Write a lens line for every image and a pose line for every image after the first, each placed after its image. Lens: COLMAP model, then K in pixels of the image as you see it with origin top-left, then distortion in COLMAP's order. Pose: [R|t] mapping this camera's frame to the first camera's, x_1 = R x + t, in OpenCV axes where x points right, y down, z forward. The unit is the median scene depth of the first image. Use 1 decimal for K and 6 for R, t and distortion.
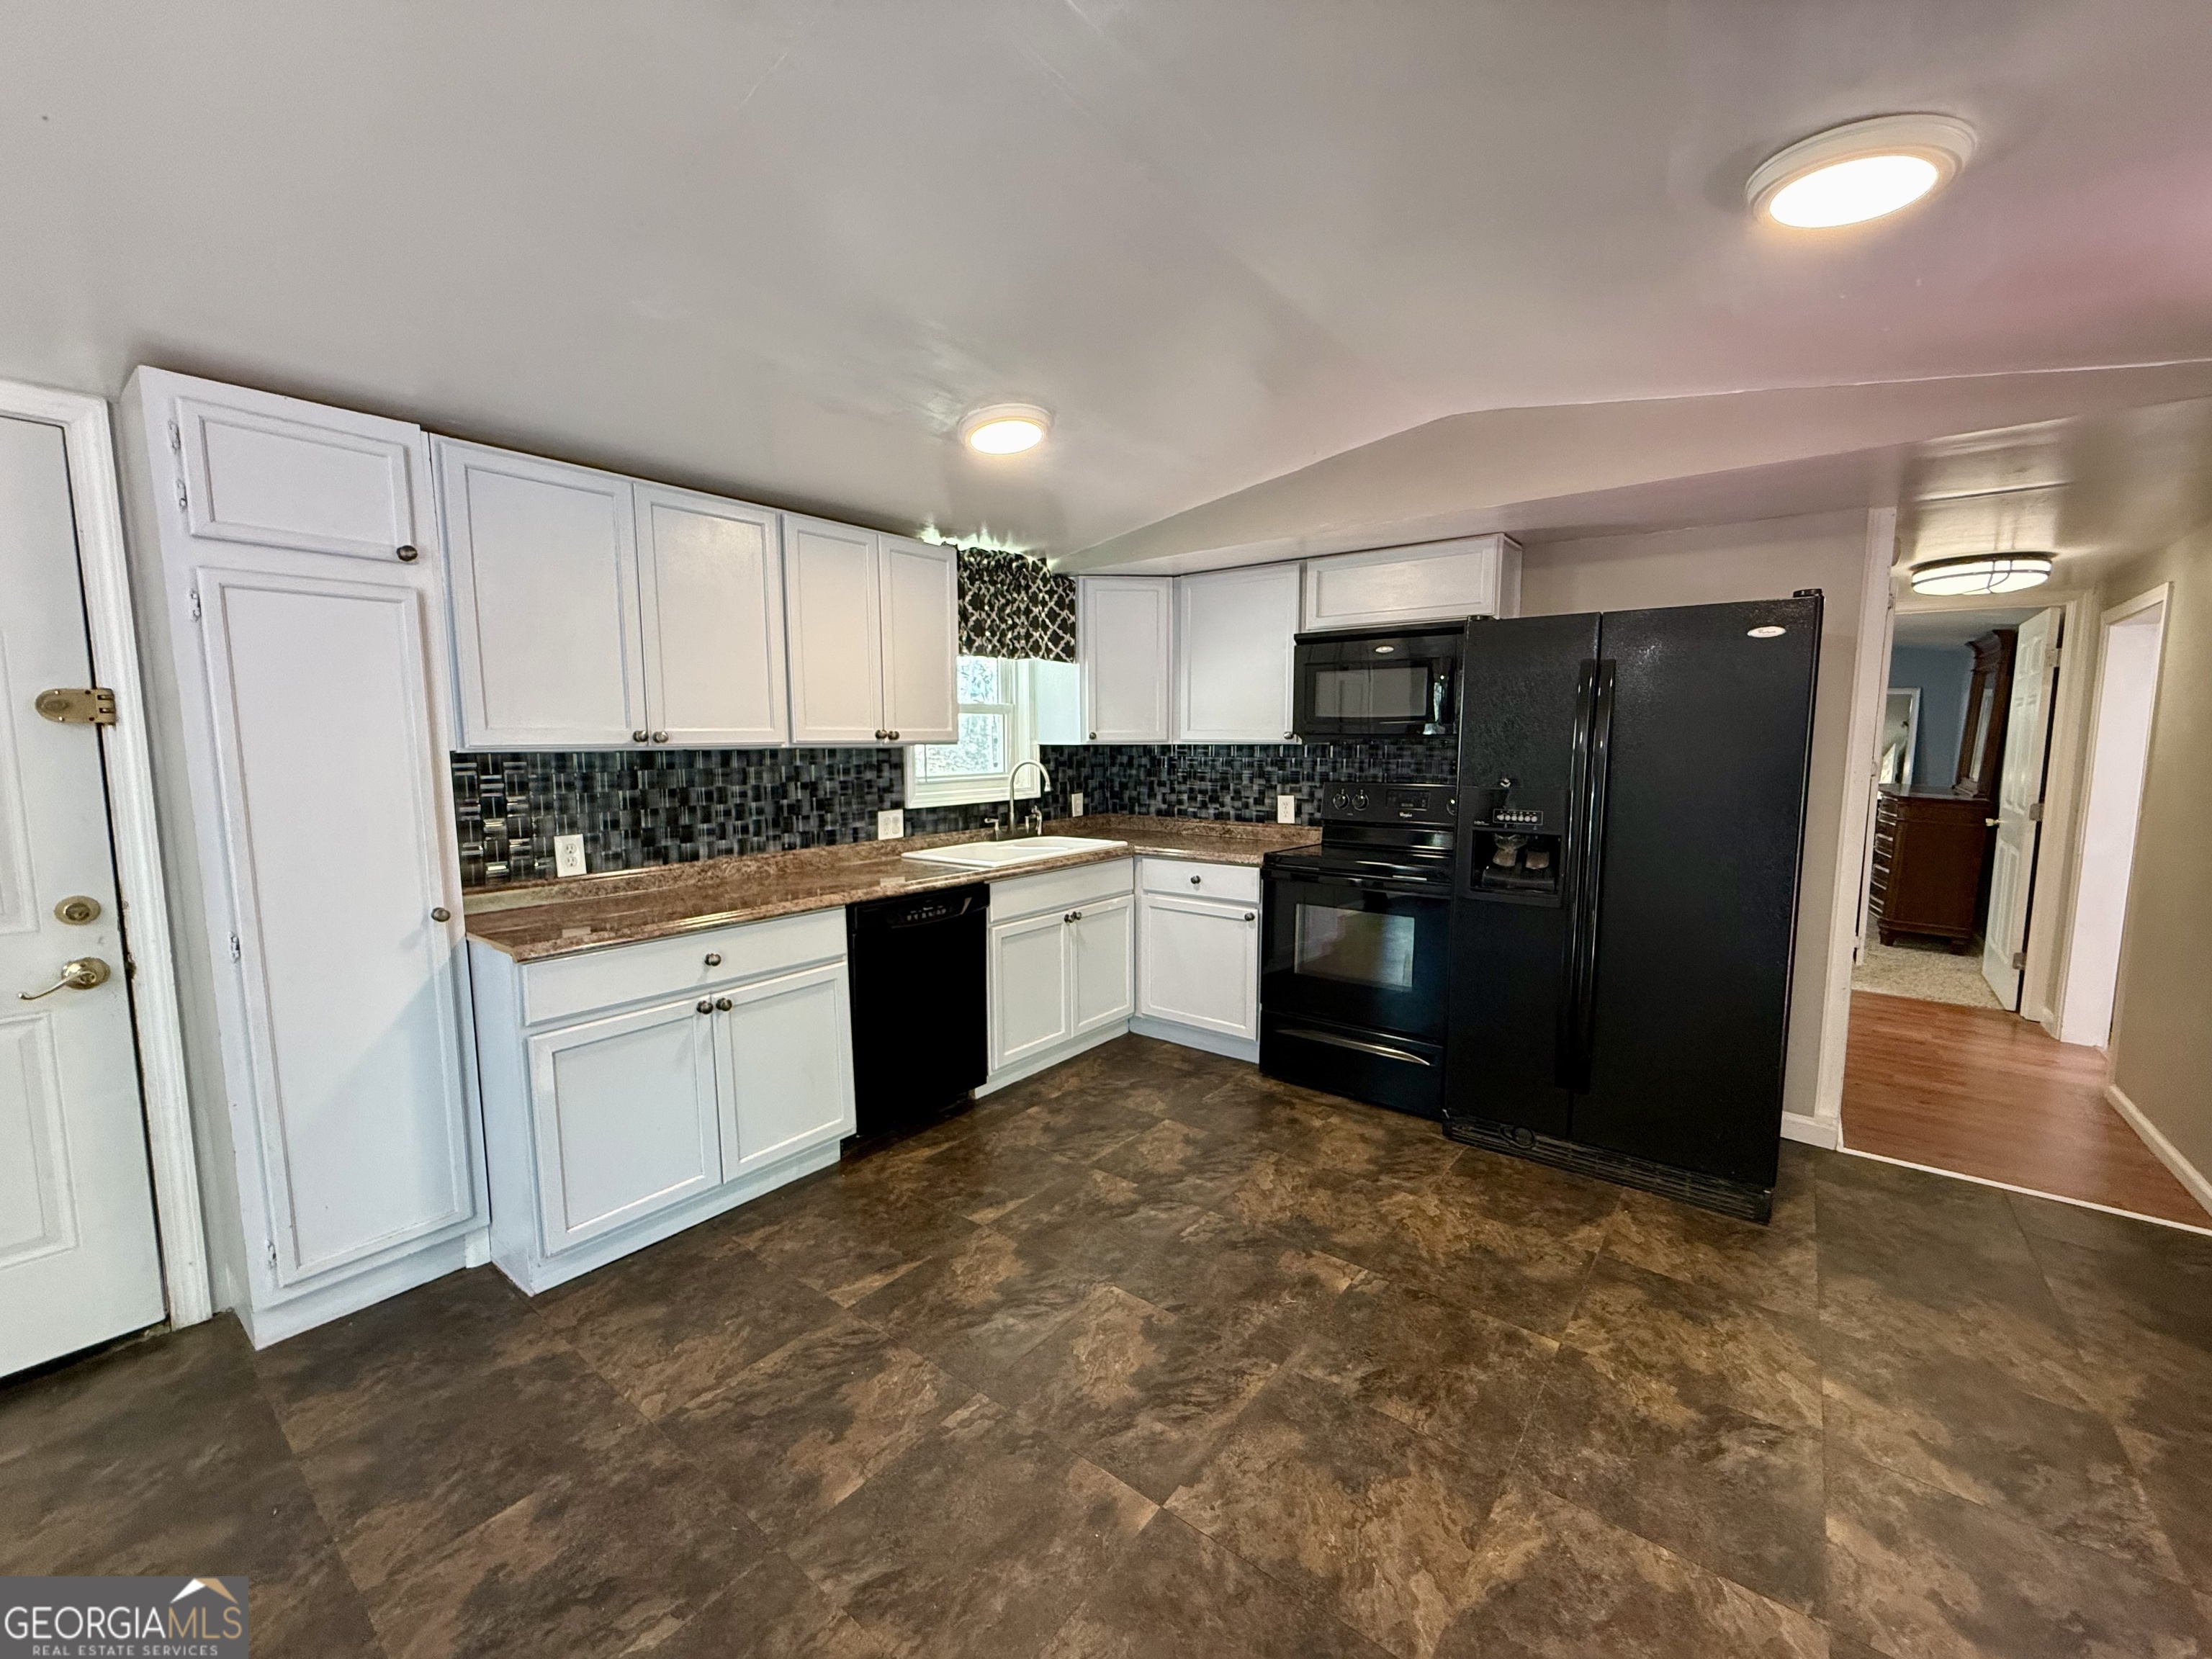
lens RADIAL K [[883.4, 0, 1099.0], [0, 883.4, 830.1], [0, 0, 1]] dist [0.000615, -0.000091]
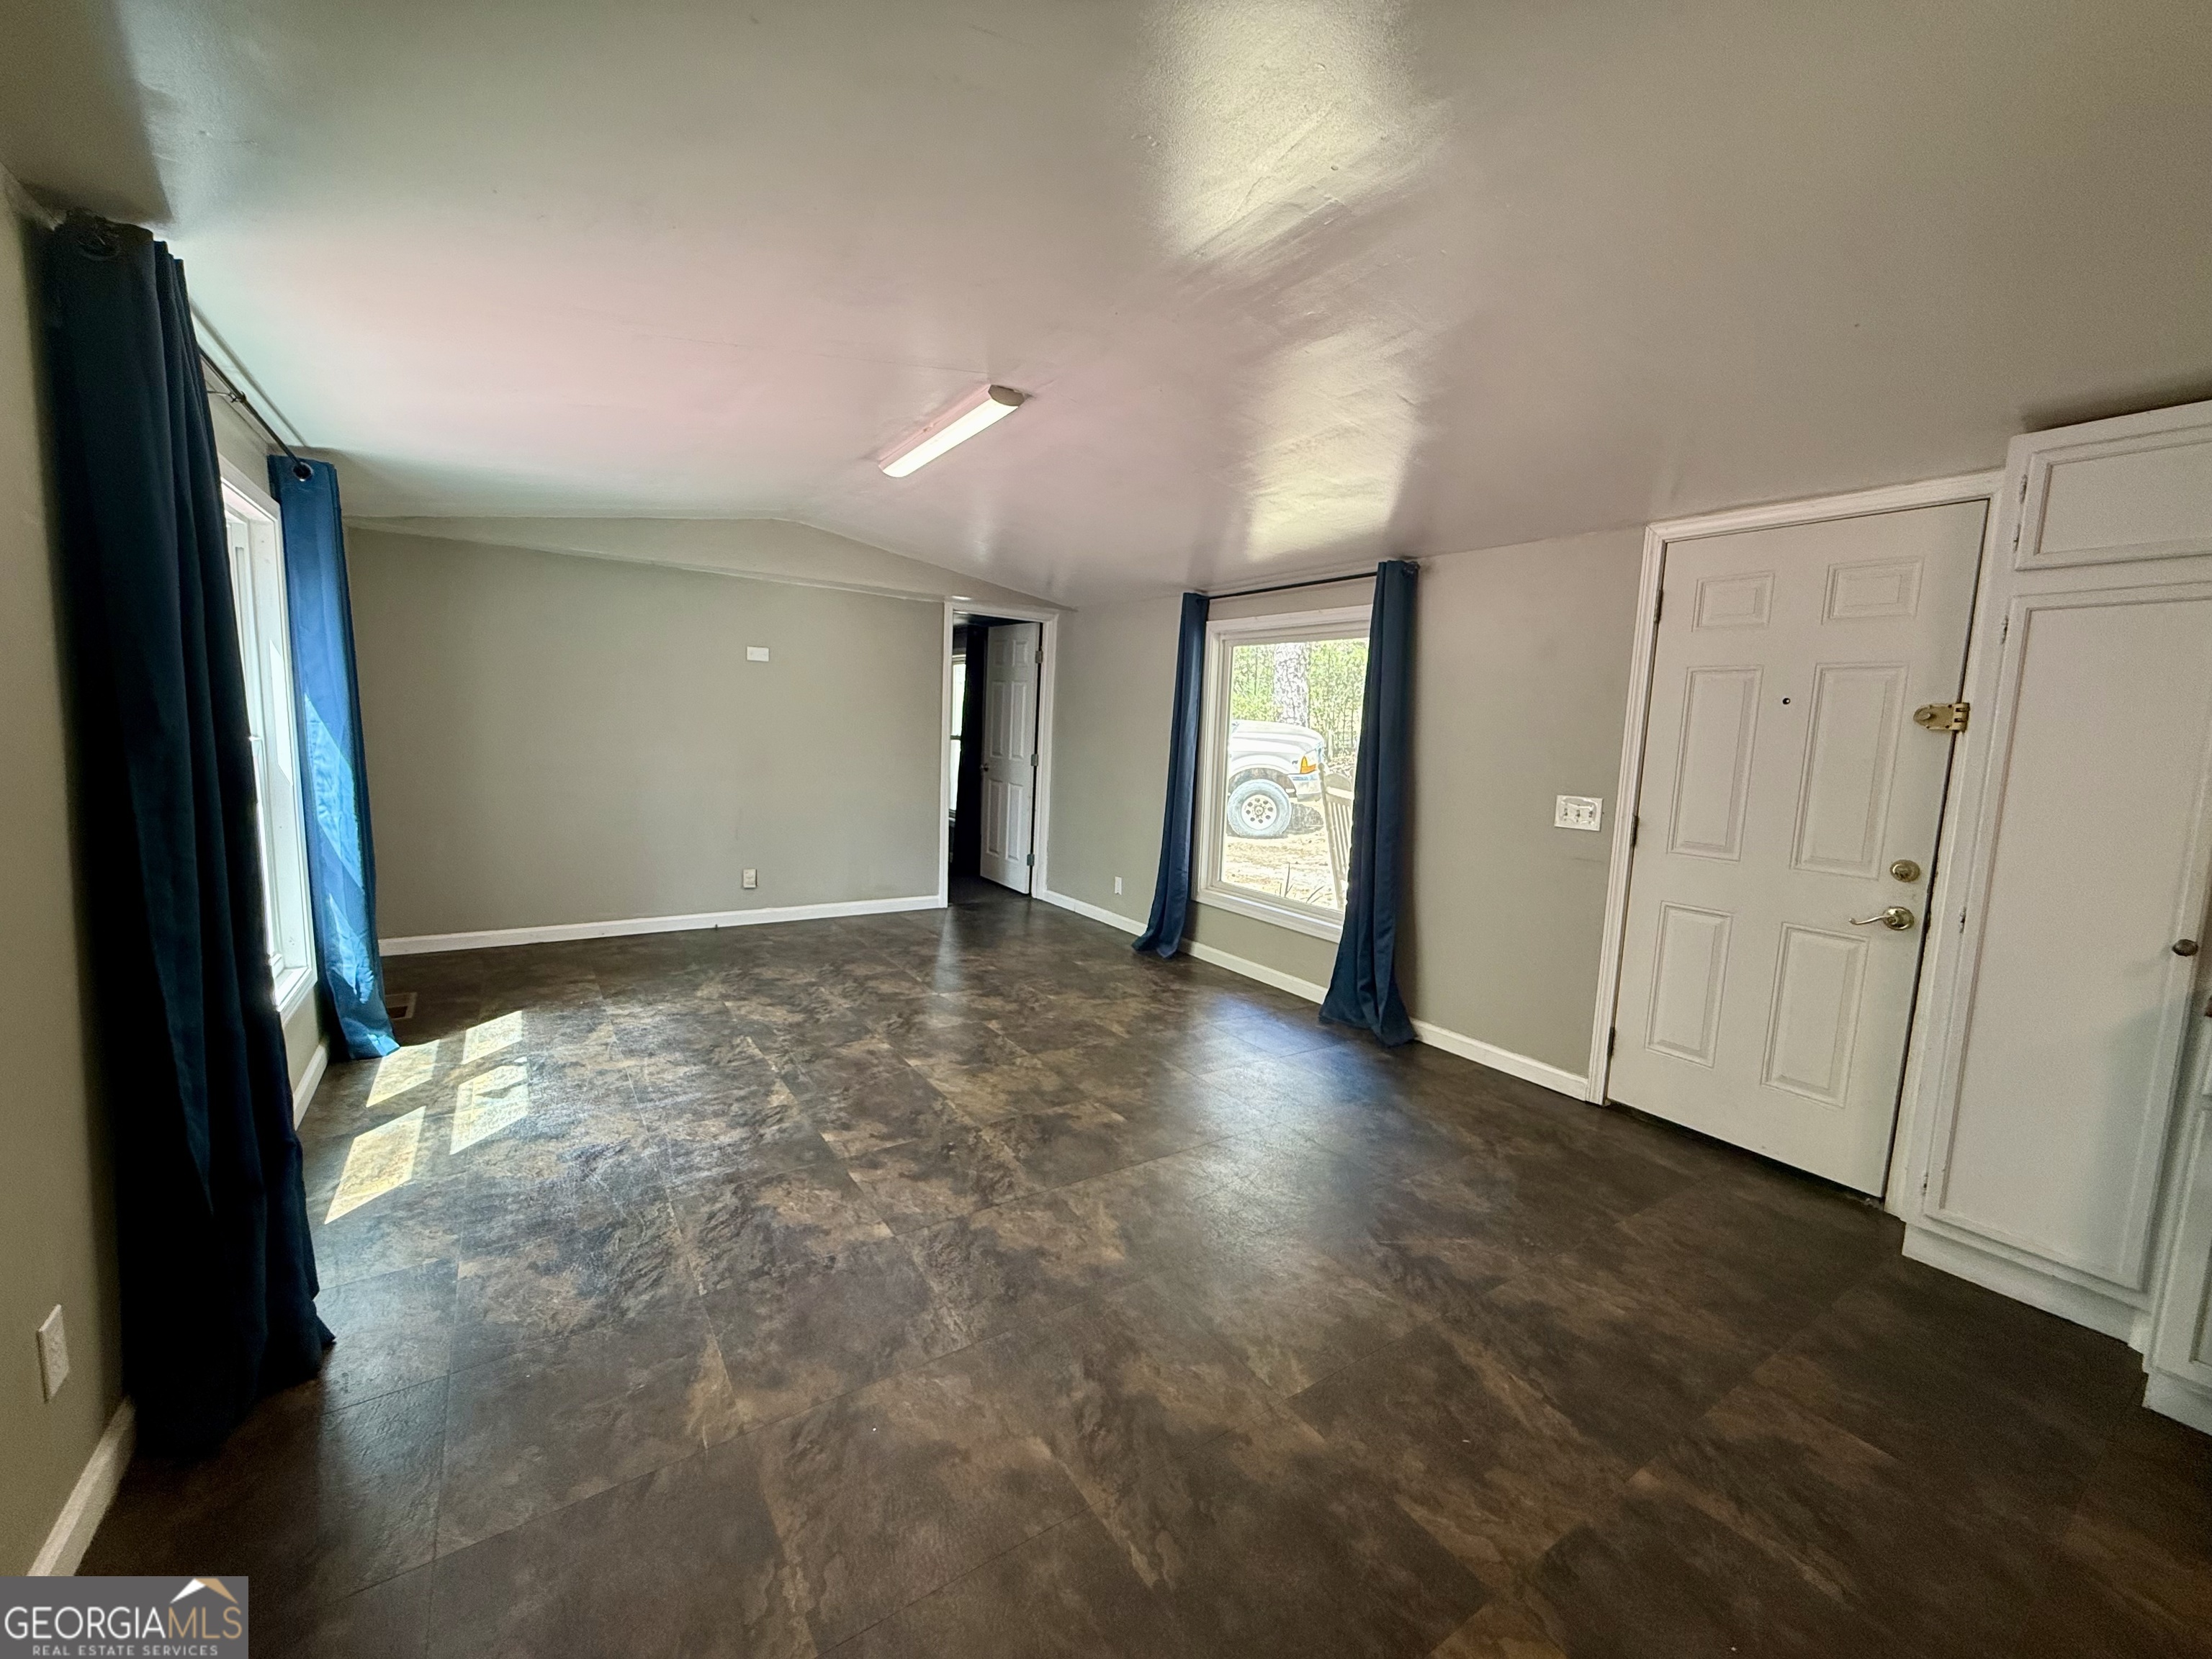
lens RADIAL K [[883.4, 0, 1099.0], [0, 883.4, 830.1], [0, 0, 1]] dist [0.000615, -0.000091]
pose [[-0.309222, 0.109160, -0.944704, 0.323151], [-0.130172, 0.979182, 0.155752, -0.012566], [0.942039, 0.171136, -0.288575, 0.161731]]
